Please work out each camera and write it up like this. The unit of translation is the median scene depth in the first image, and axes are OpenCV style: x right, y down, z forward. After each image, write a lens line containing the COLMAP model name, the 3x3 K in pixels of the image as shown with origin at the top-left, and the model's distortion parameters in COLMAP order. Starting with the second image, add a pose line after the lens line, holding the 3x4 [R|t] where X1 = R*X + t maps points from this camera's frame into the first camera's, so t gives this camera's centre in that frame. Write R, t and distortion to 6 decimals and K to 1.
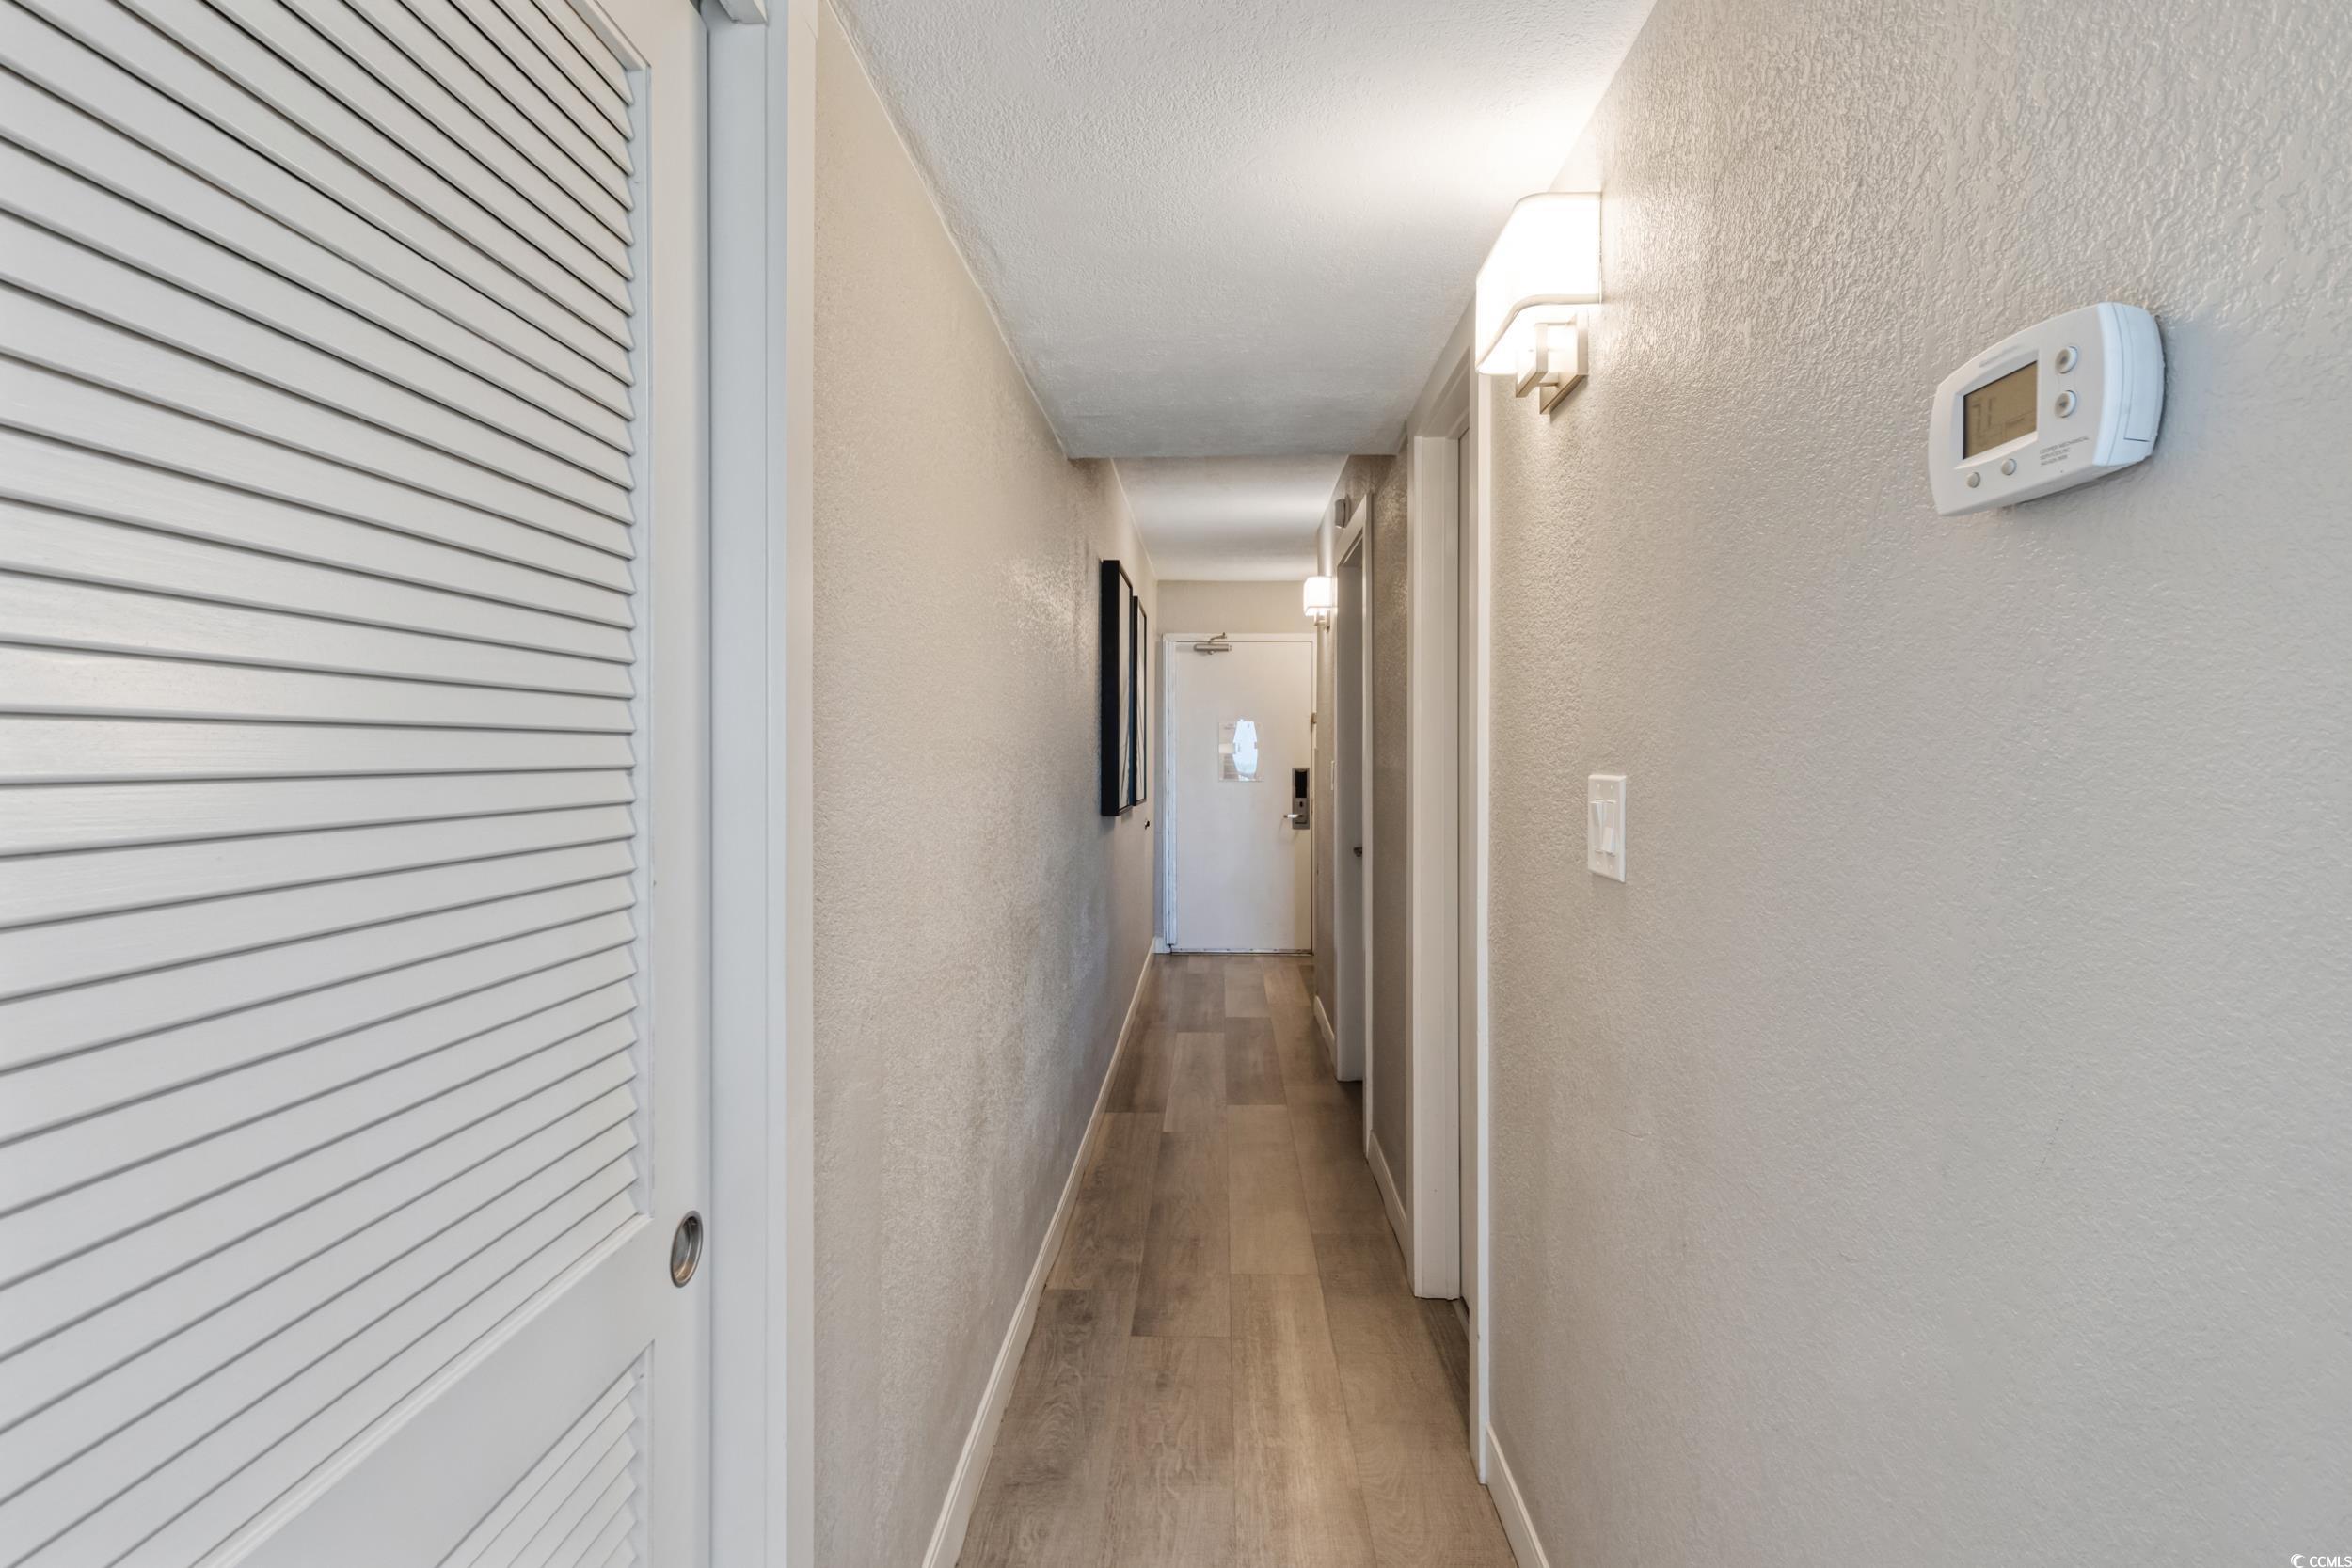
lens RADIAL K [[1186.5, 0, 1167.1], [0, 1186.5, 744.6], [0, 0, 1]] dist [-0.006898, -0.000839]
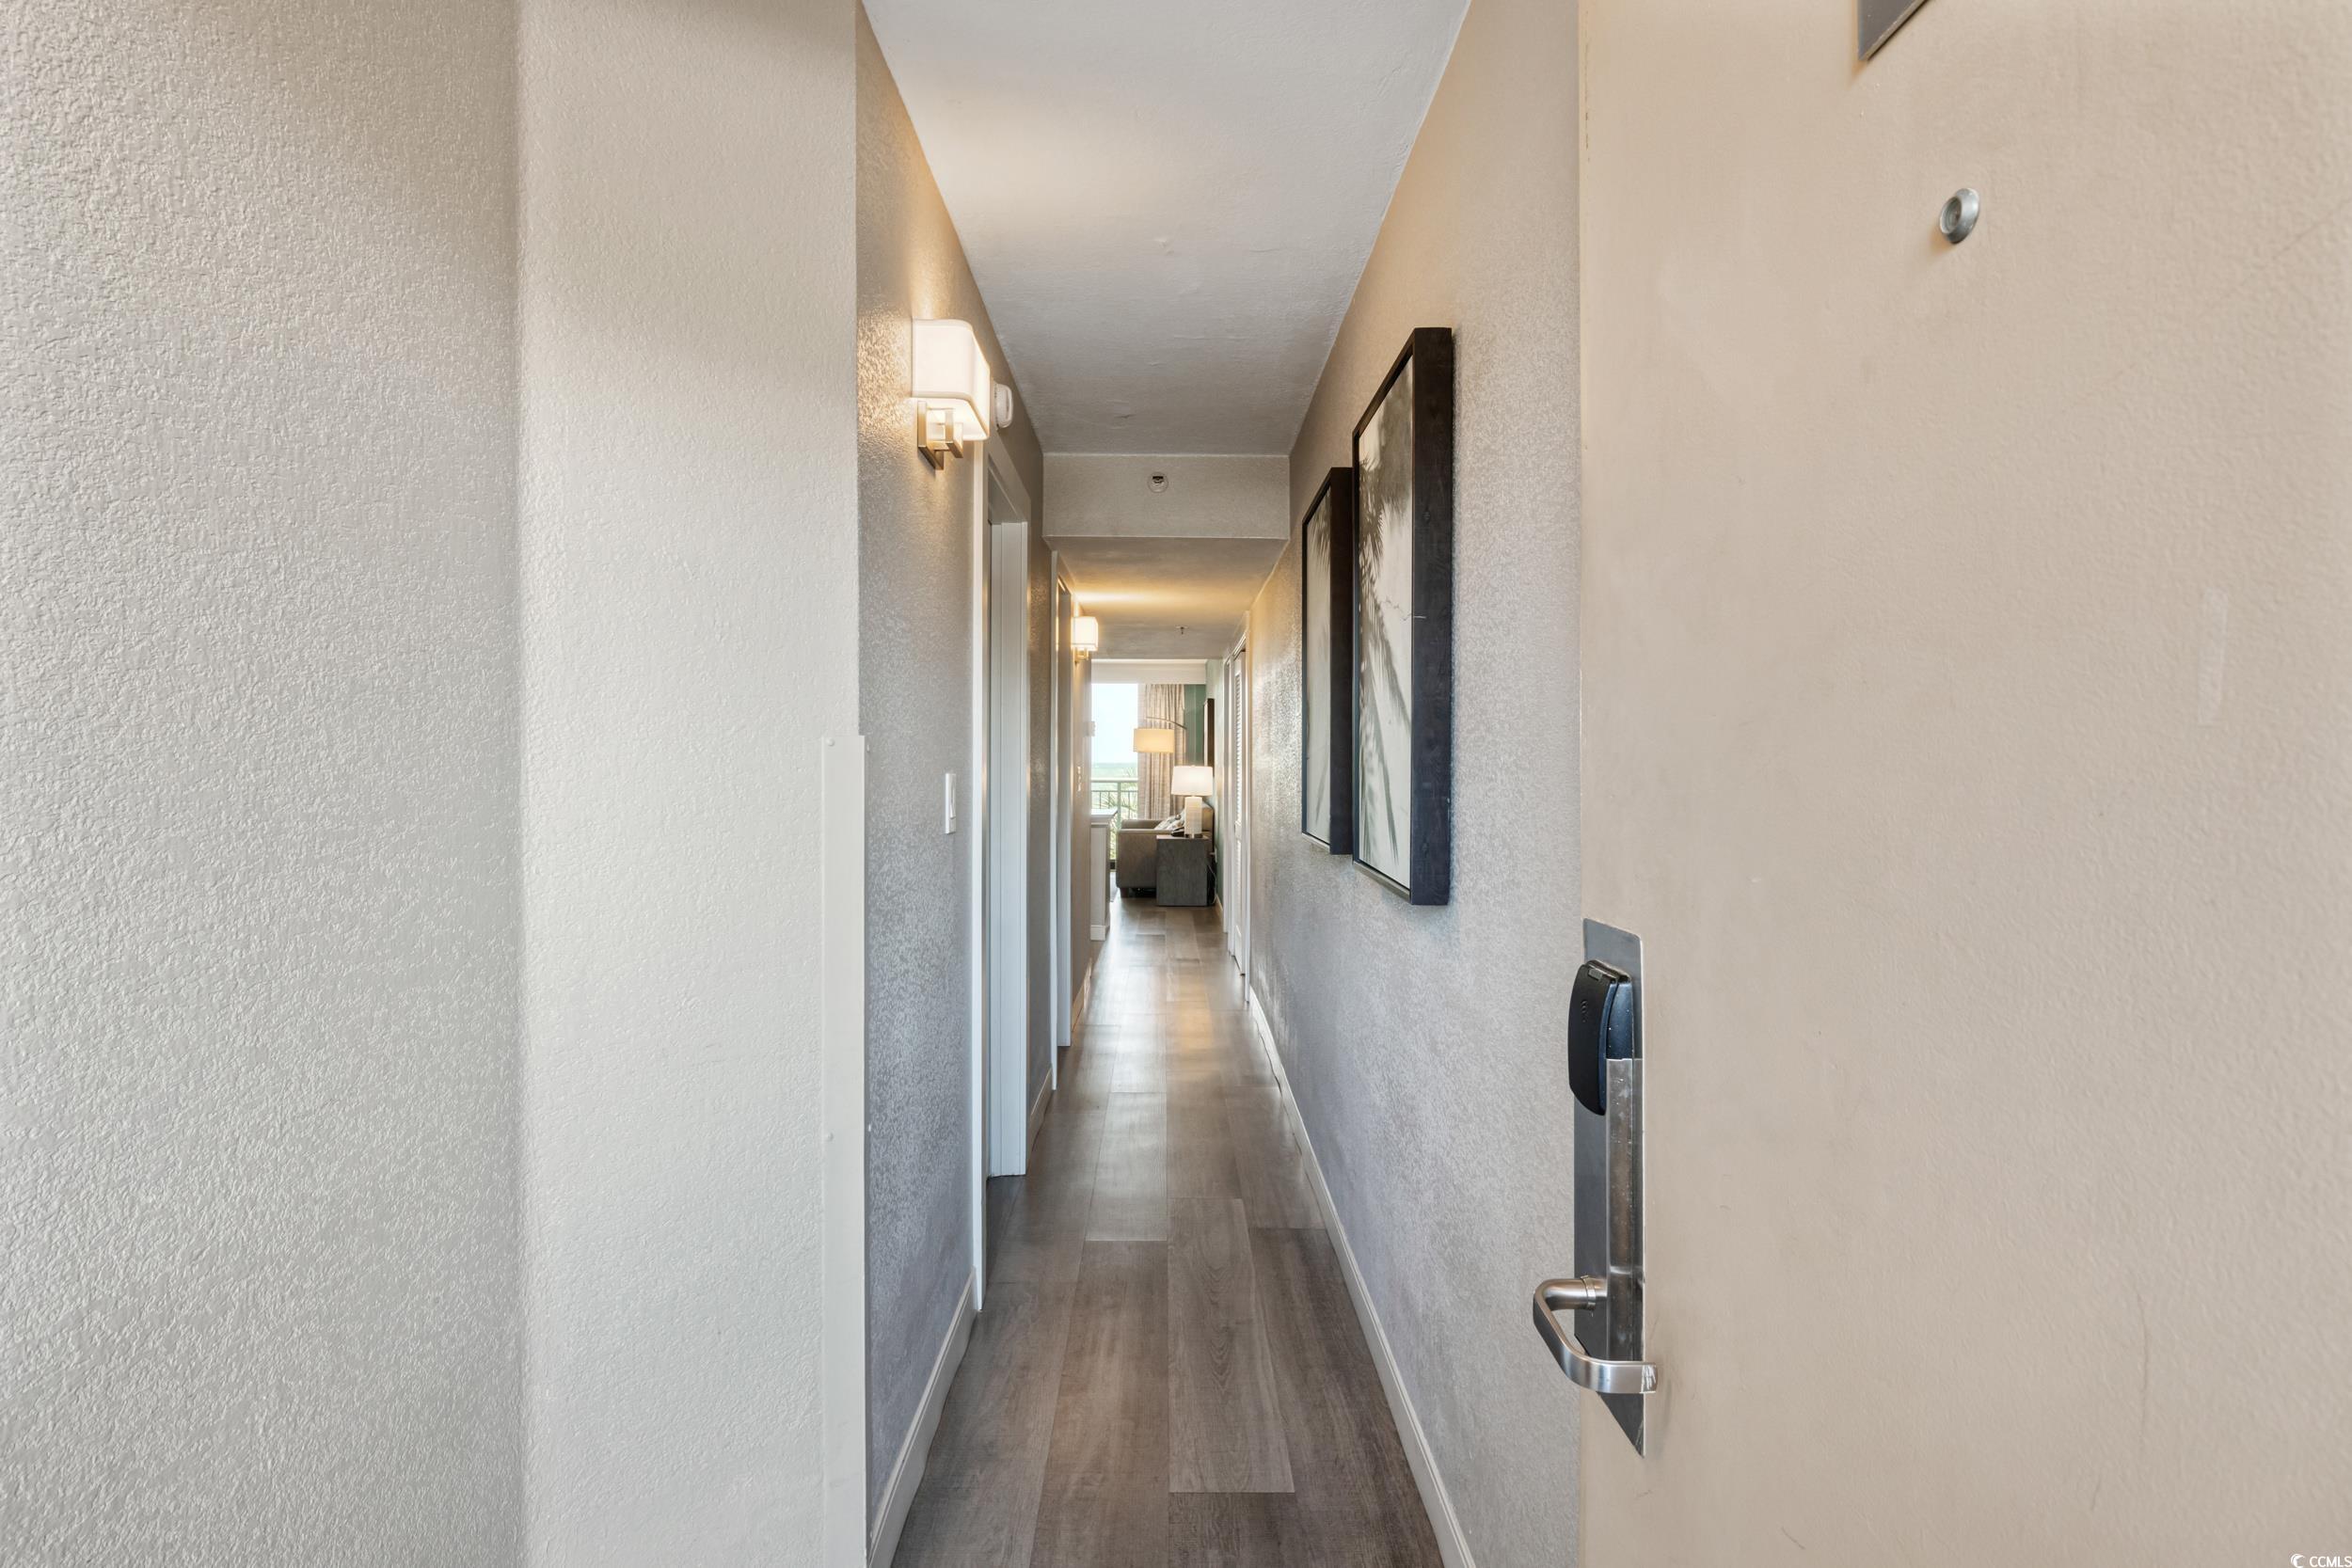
lens RADIAL K [[1186.5, 0, 1167.1], [0, 1186.5, 744.6], [0, 0, 1]] dist [-0.006898, -0.000839]
pose [[-0.998613, -0.000697, -0.052654, 0.089322], [-0.000774, 0.999999, 0.001438, 0.002905], [0.052653, 0.001477, -0.998612, 1.749073]]
